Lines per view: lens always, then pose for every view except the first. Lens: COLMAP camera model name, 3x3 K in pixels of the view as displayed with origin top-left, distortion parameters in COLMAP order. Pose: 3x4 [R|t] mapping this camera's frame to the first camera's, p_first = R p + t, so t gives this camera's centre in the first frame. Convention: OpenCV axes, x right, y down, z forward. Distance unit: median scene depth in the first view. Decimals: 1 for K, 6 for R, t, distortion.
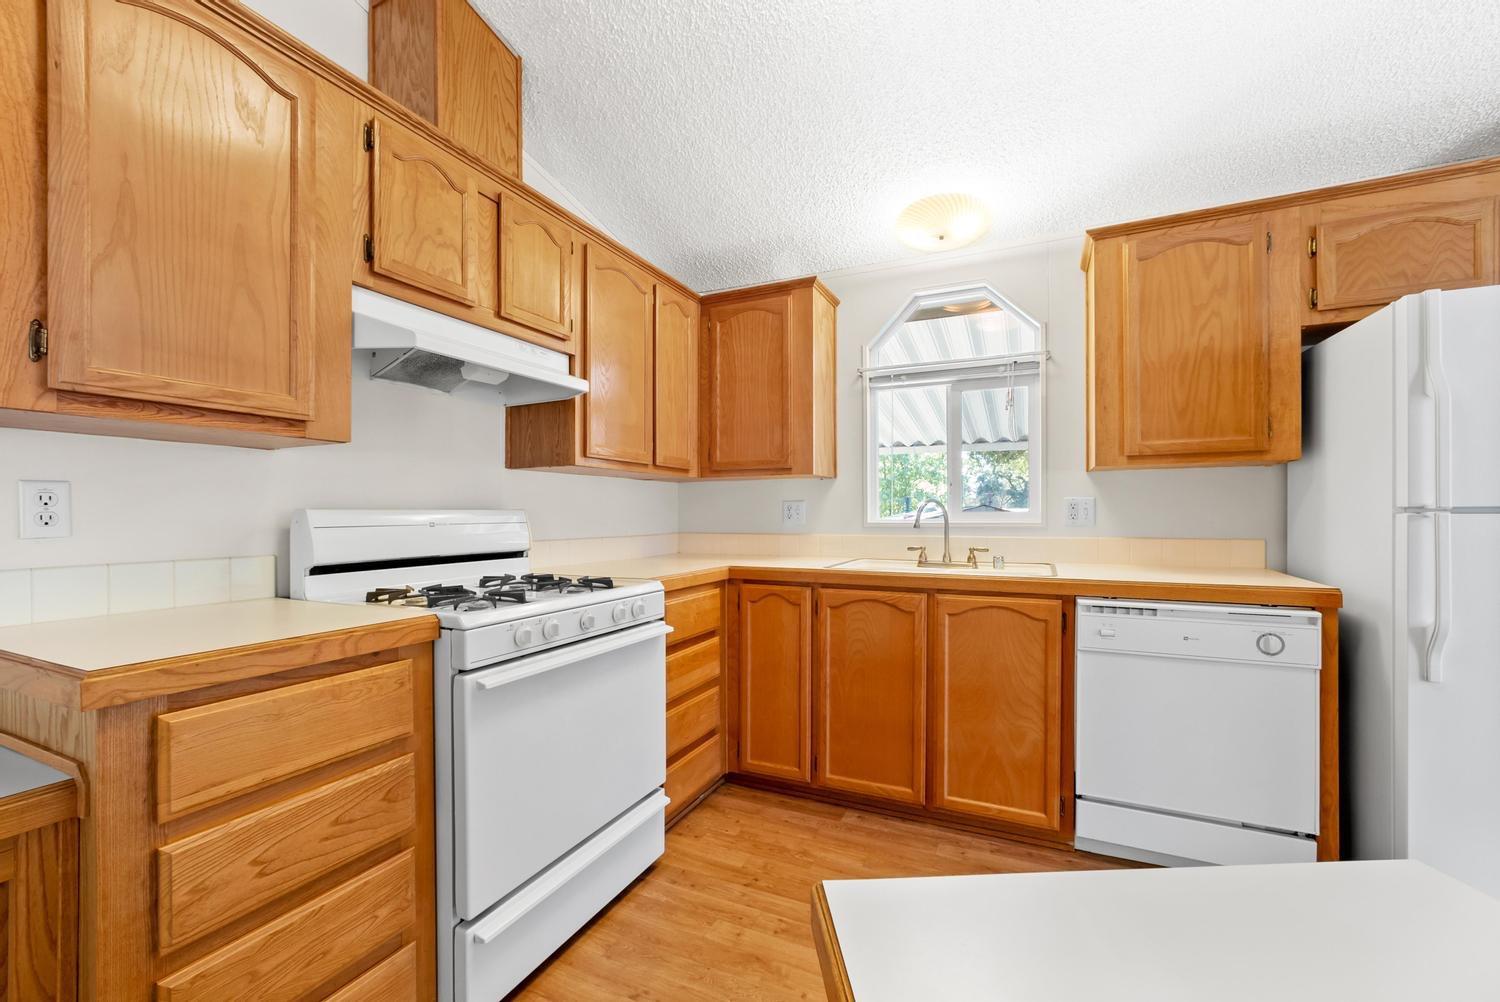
lens RADIAL K [[623.4, 0, 741.0], [0, 623.4, 508.9], [0, 0, 1]] dist [-0.001672, 0.000428]
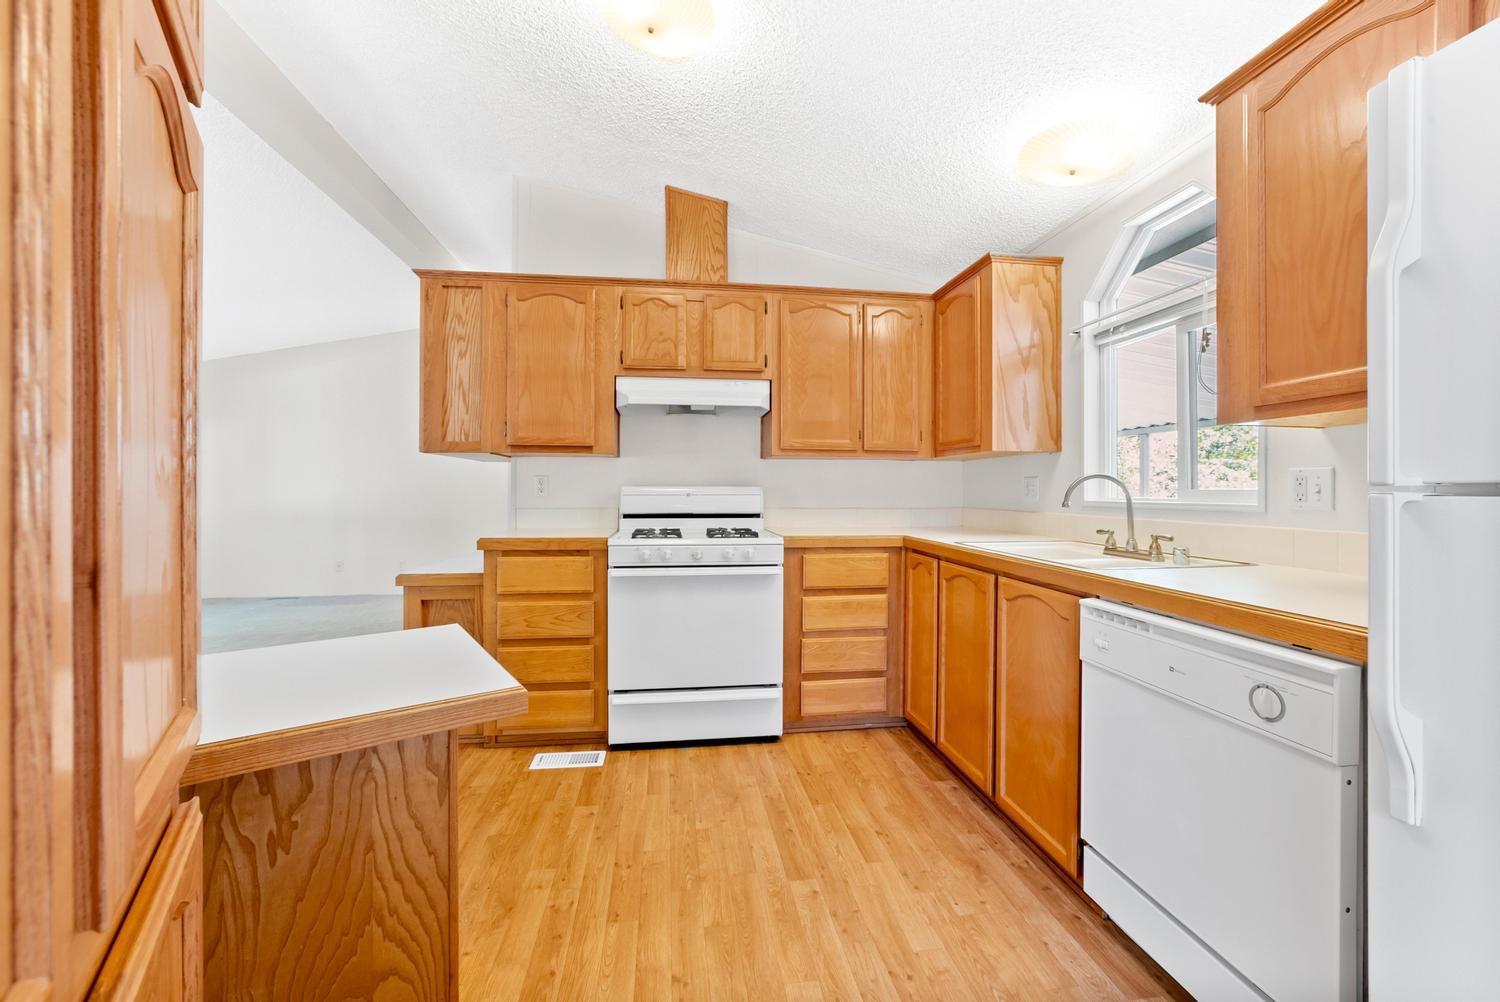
lens RADIAL K [[609.3, 0, 756.0], [0, 609.3, 480.8], [0, 0, 1]] dist [-0.000545, 0.000599]
pose [[0.544166, -0.006207, -0.838954, 0.895103], [0.001694, 0.999979, -0.006300, -0.001823], [0.838976, 0.002007, 0.544165, 0.194665]]
